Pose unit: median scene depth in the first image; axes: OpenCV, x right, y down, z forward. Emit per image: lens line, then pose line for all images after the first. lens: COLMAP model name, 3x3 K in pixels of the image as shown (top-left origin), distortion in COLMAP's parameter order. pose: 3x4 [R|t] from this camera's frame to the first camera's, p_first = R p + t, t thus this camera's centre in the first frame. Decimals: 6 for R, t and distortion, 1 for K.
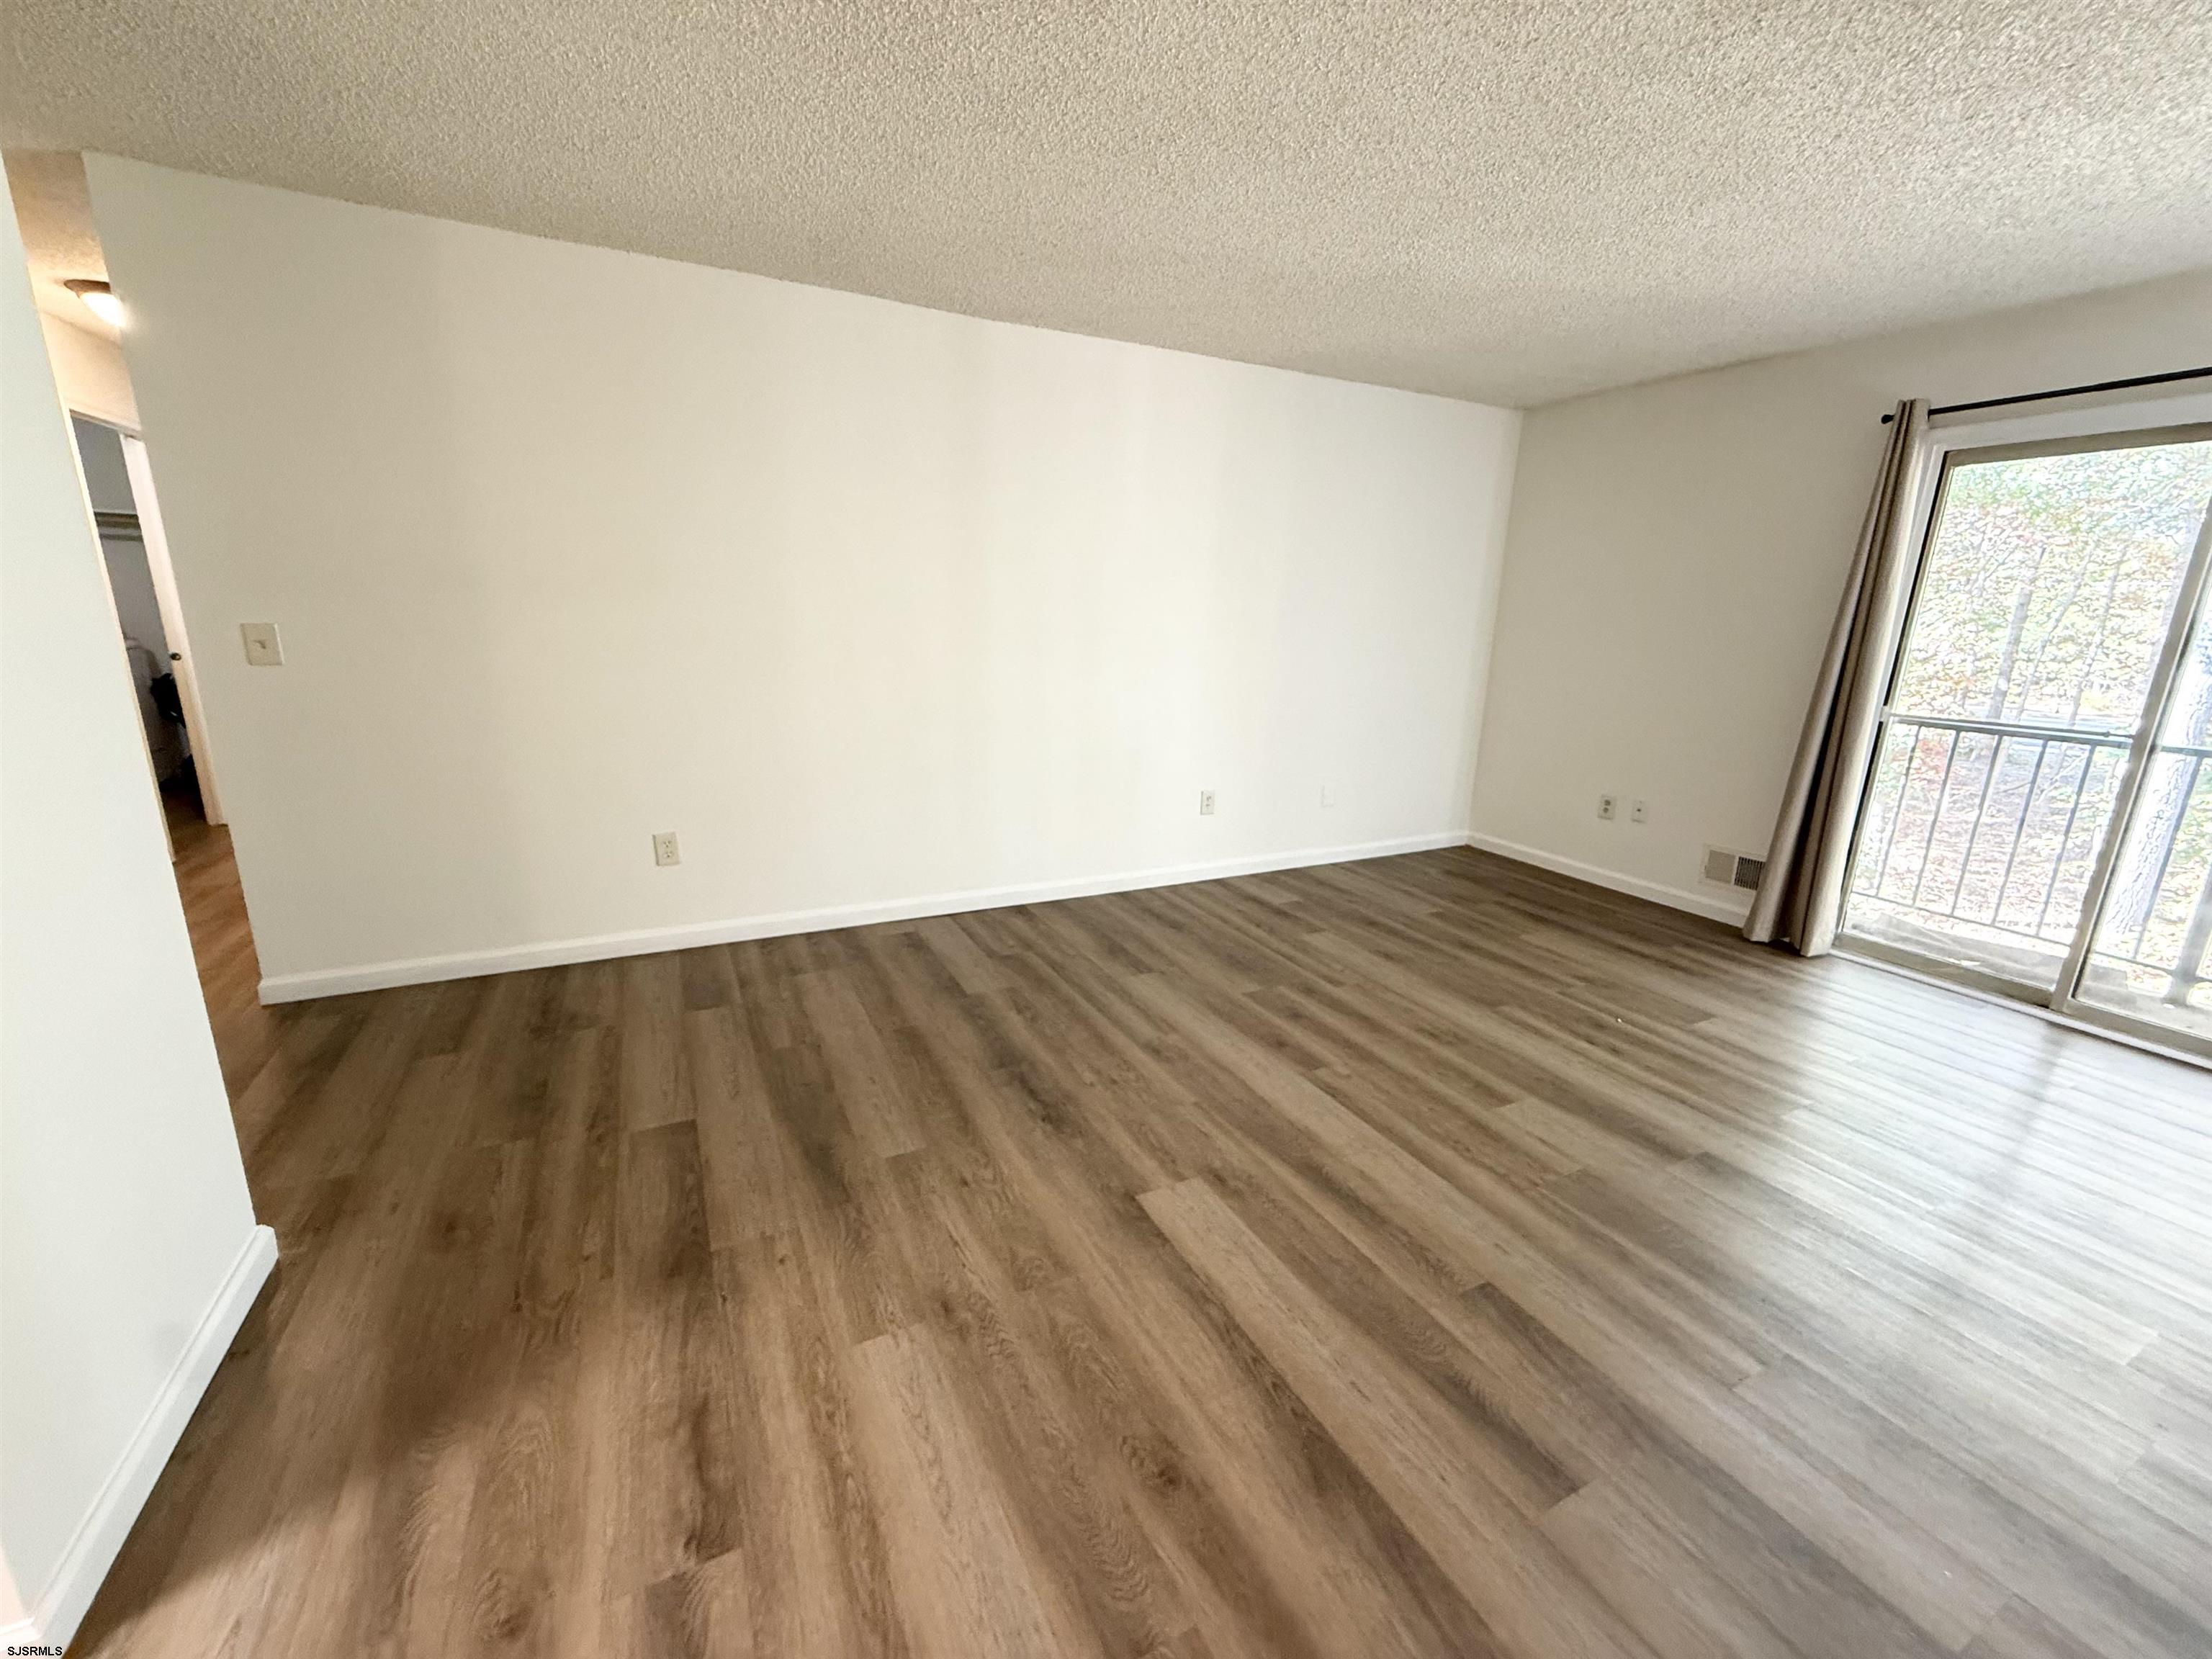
lens RADIAL K [[895.3, 0, 1093.1], [0, 895.3, 826.3], [0, 0, 1]] dist [-0.001952, -0.000224]
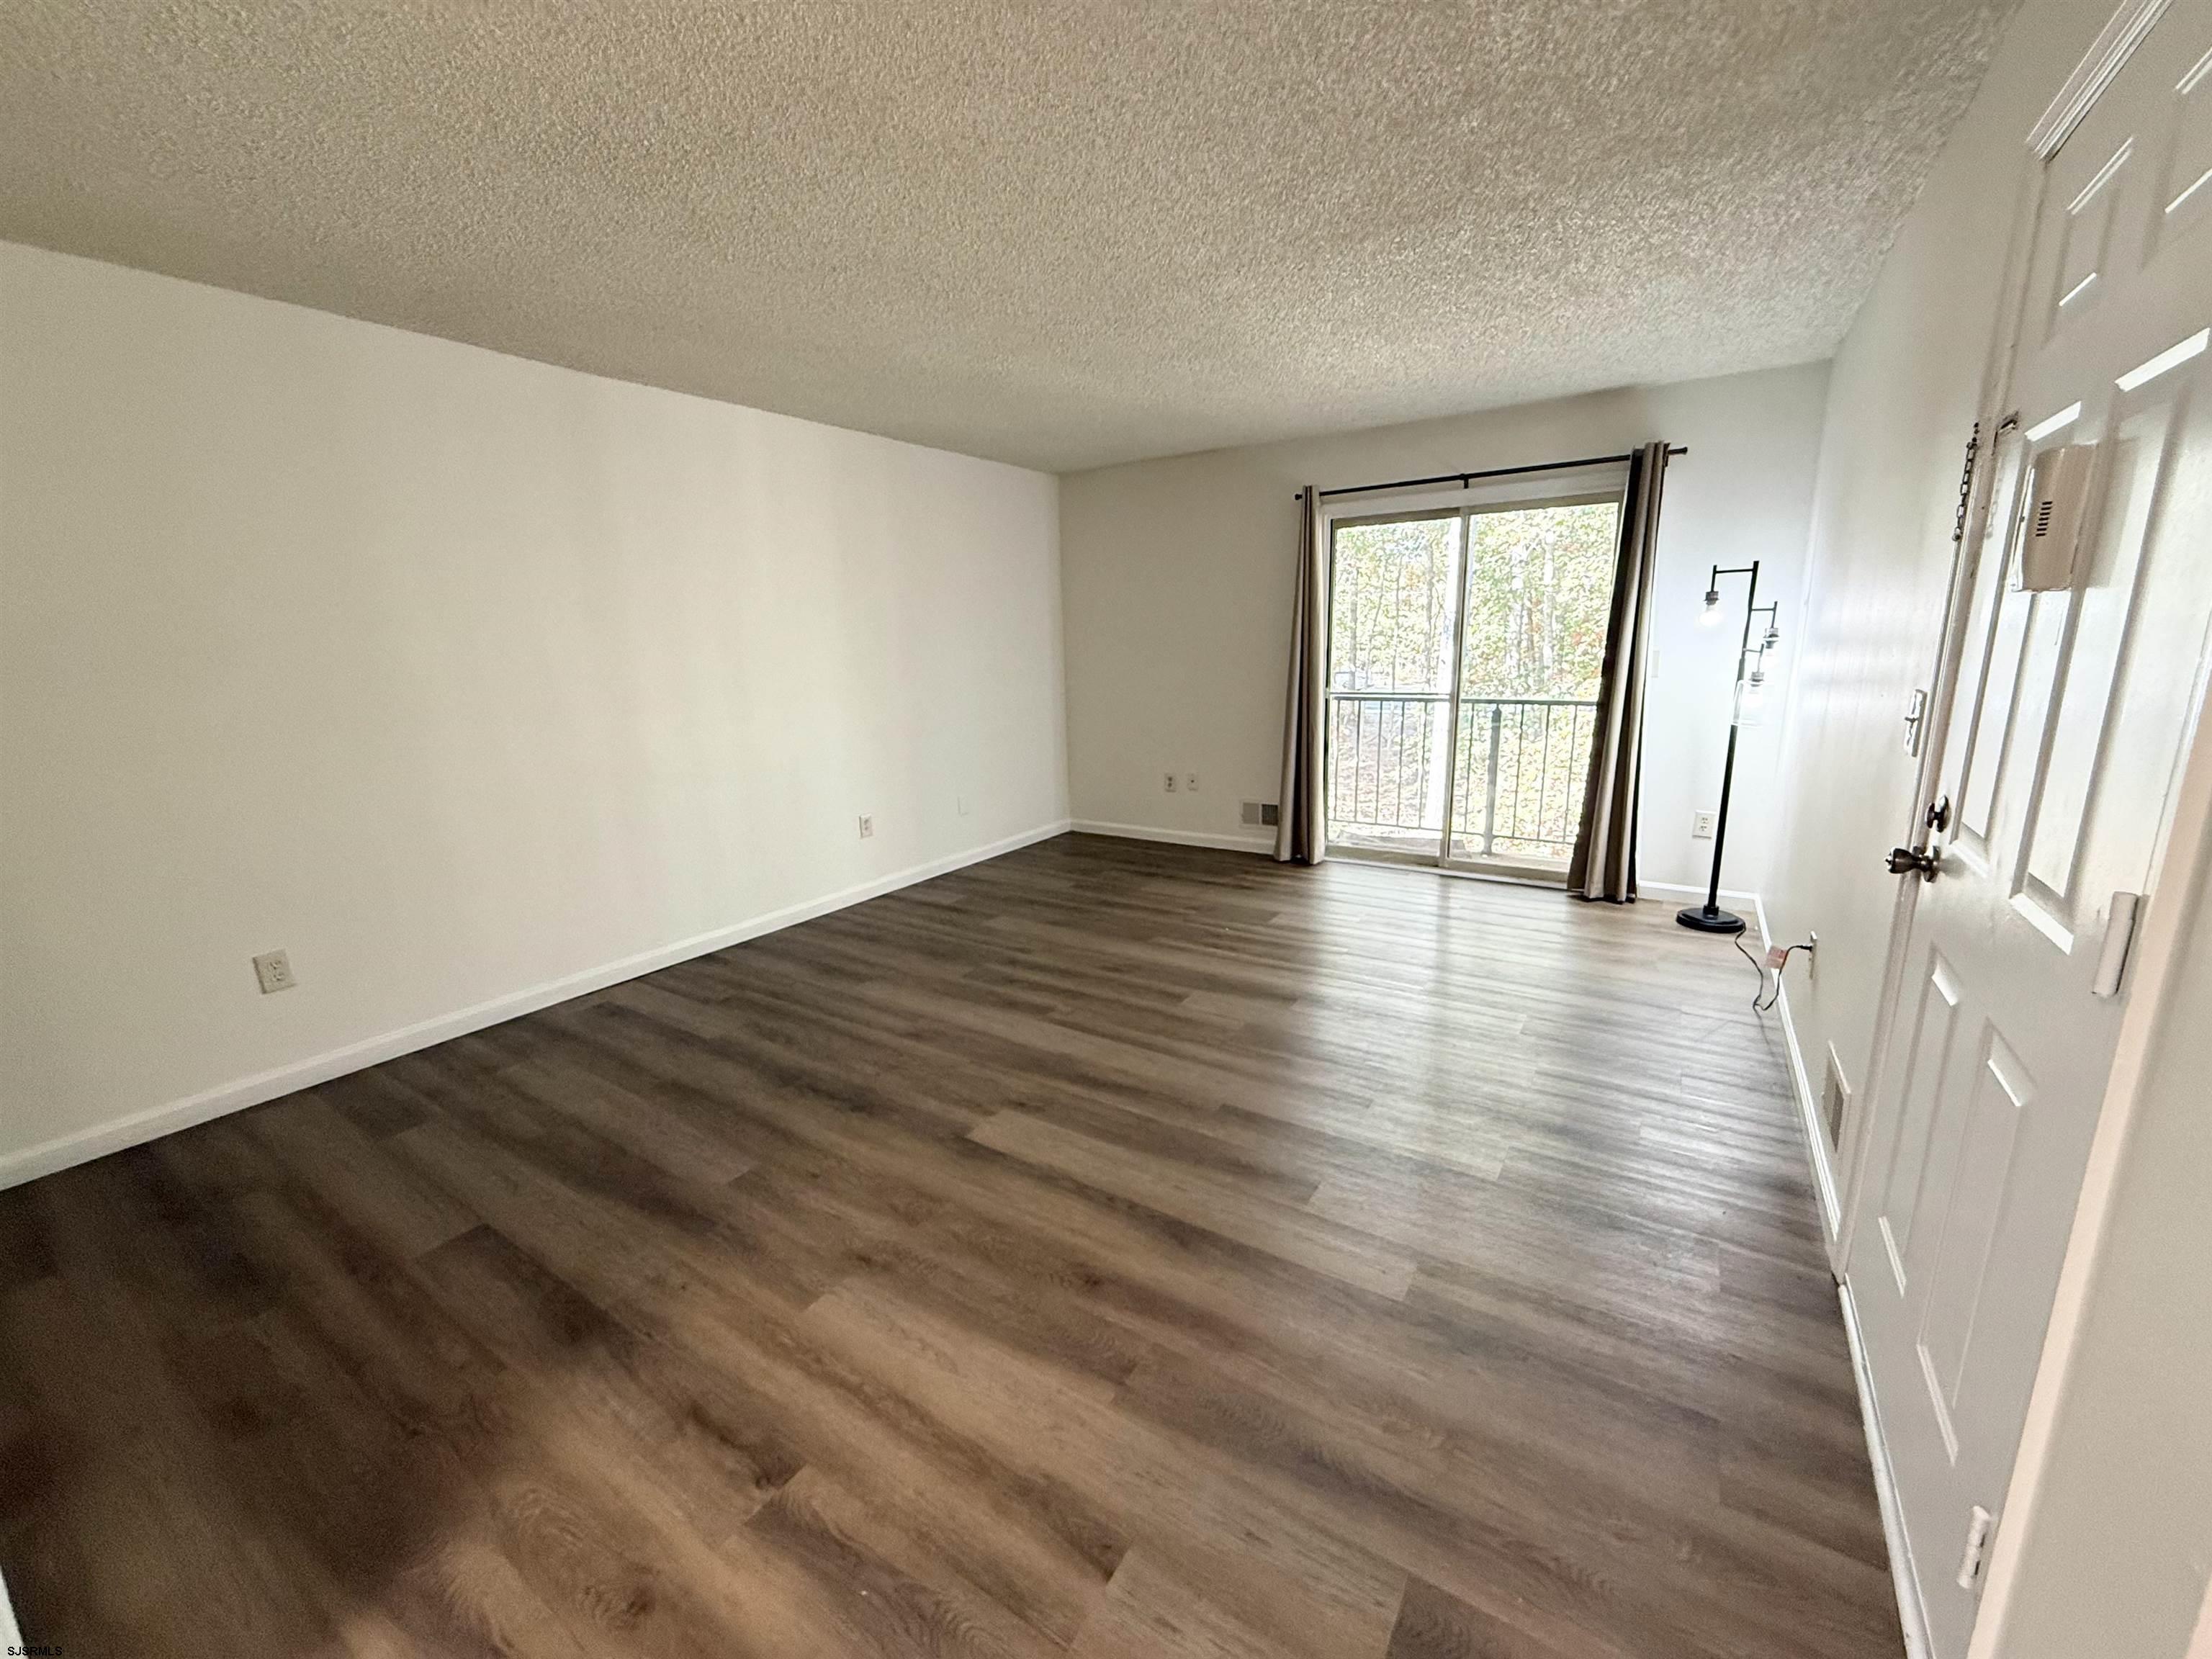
lens RADIAL K [[895.3, 0, 1101.5], [0, 895.3, 826.2], [0, 0, 1]] dist [-0.001952, -0.000224]
pose [[0.861868, -0.152584, 0.483634, -0.236682], [0.167353, 0.985814, 0.012784, 0.012767], [-0.478724, 0.069919, 0.875177, -0.131560]]
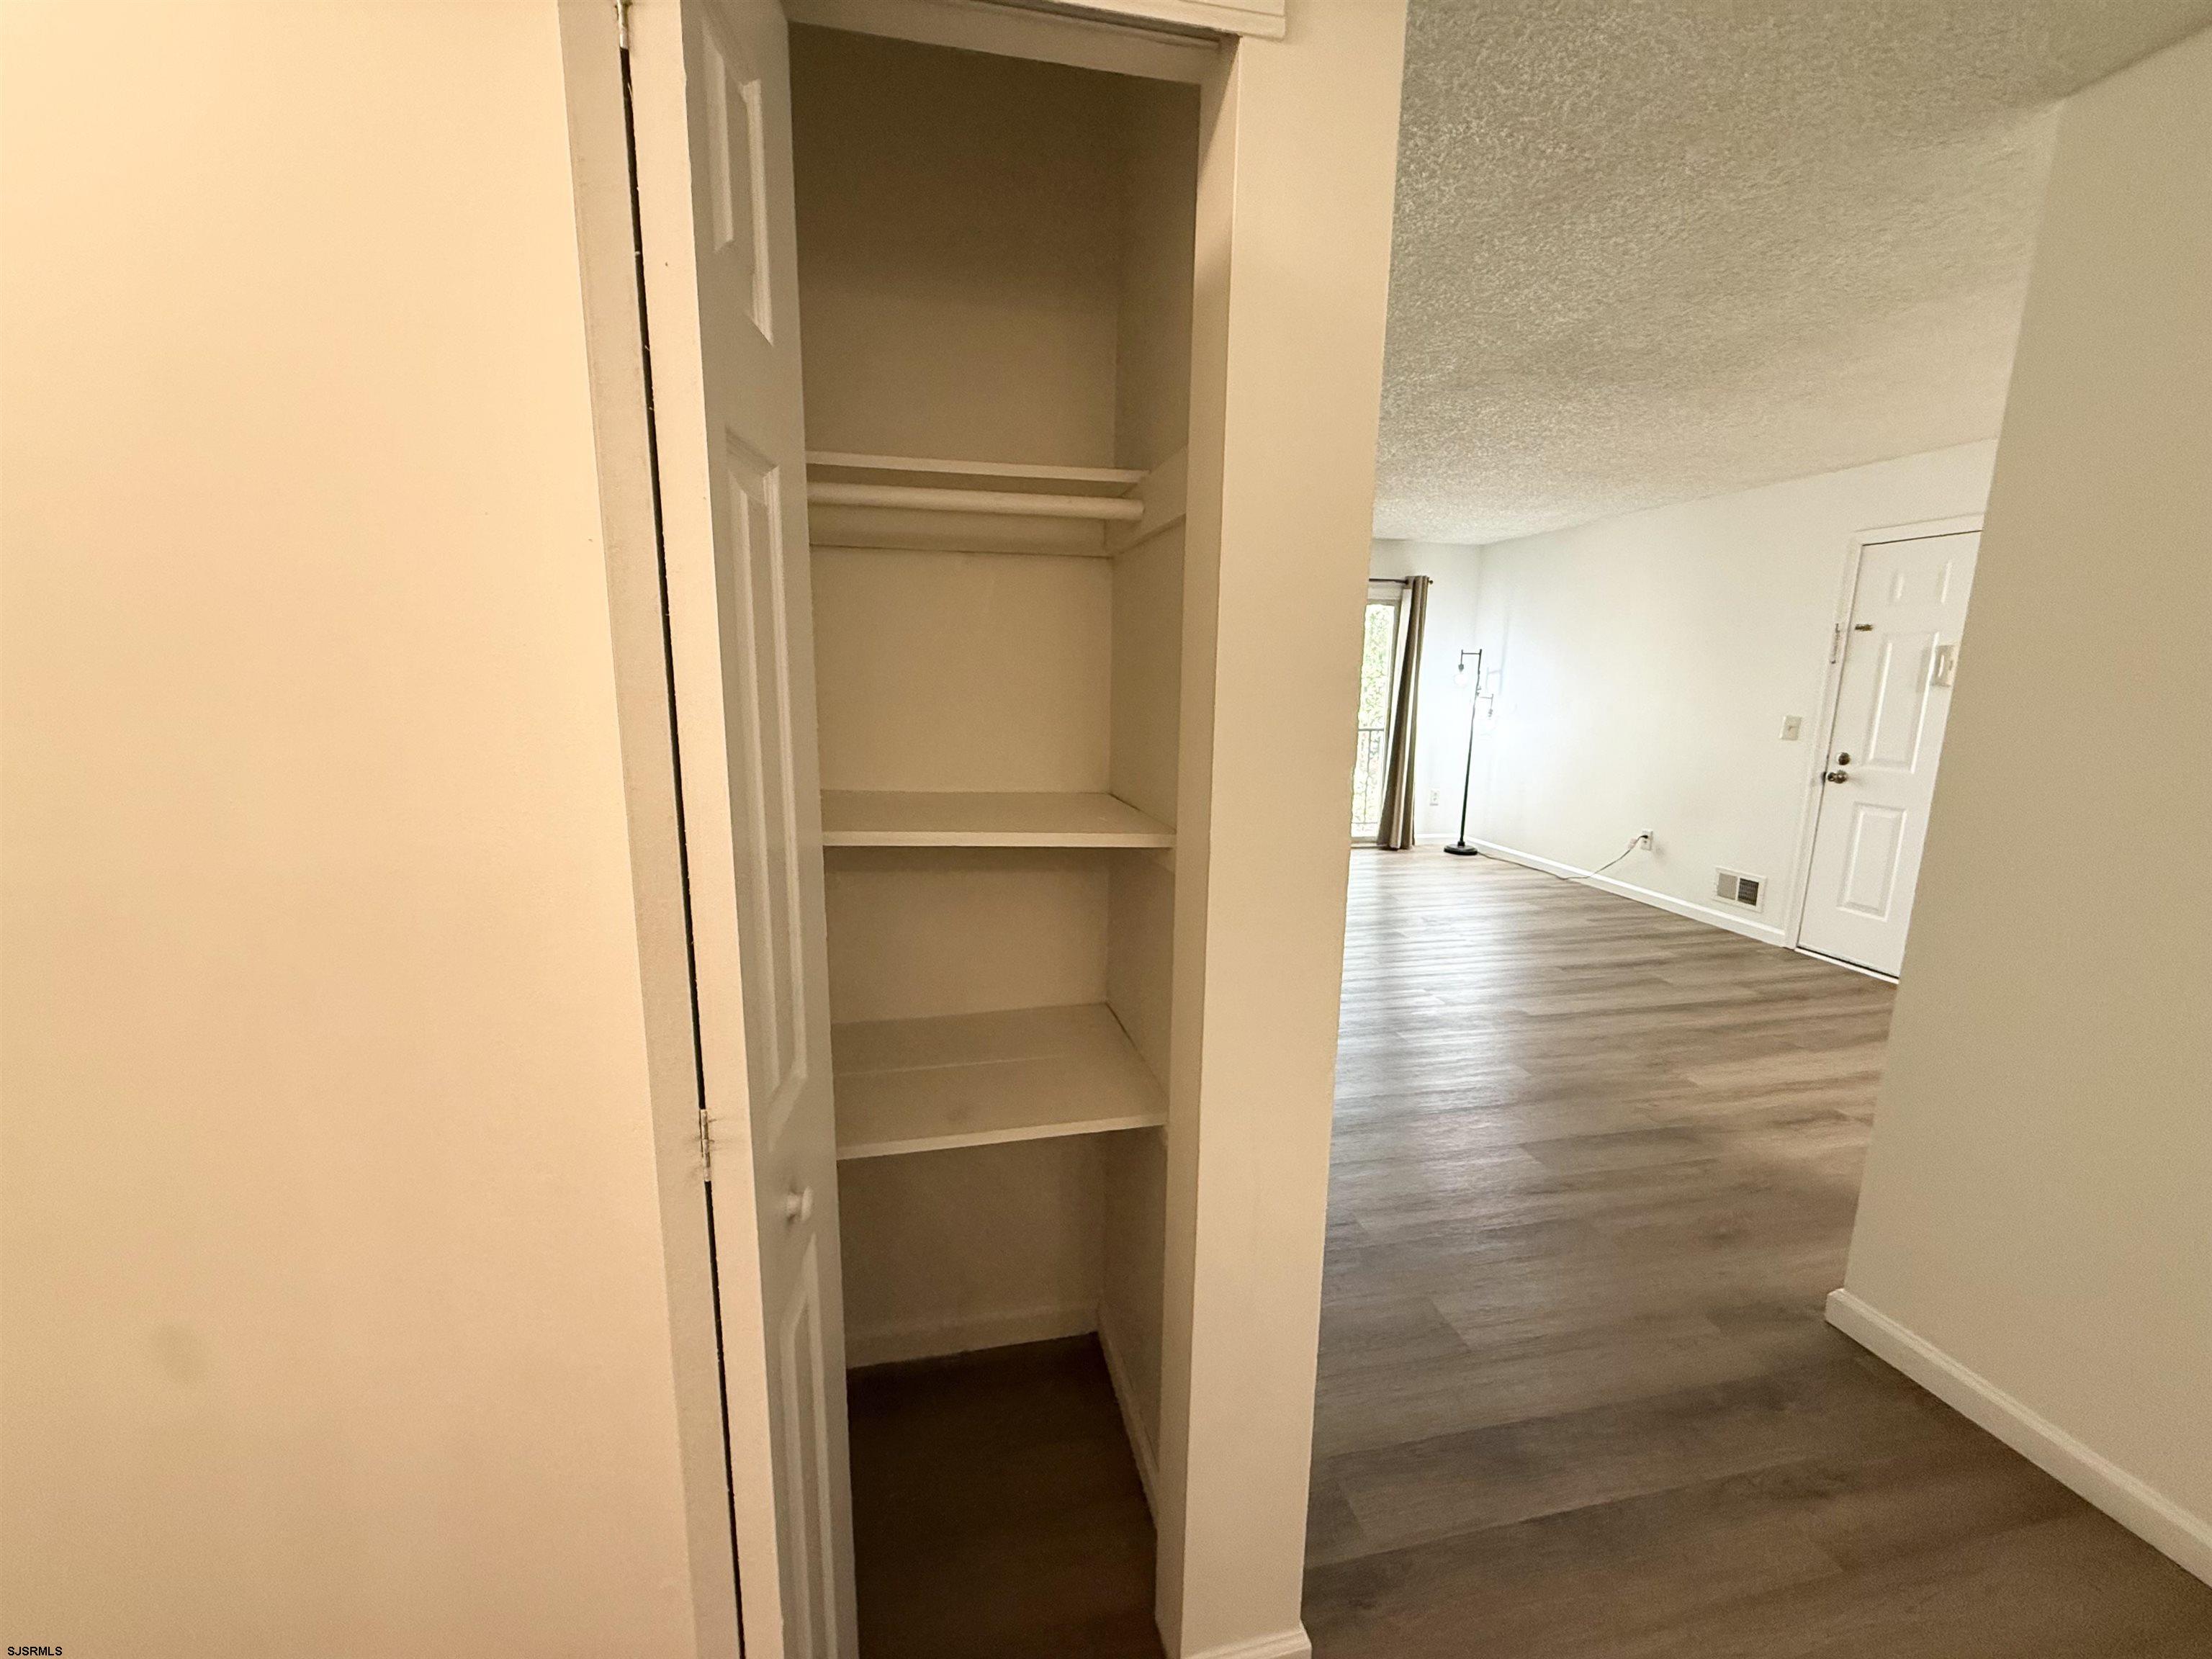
lens RADIAL K [[895.3, 0, 1088.6], [0, 895.3, 835.9], [0, 0, 1]] dist [-0.001952, -0.000224]
pose [[0.241811, -0.204219, 0.948589, -1.381989], [0.229104, 0.961977, 0.148699, -0.316272], [-0.942889, 0.181368, 0.279404, 0.966261]]
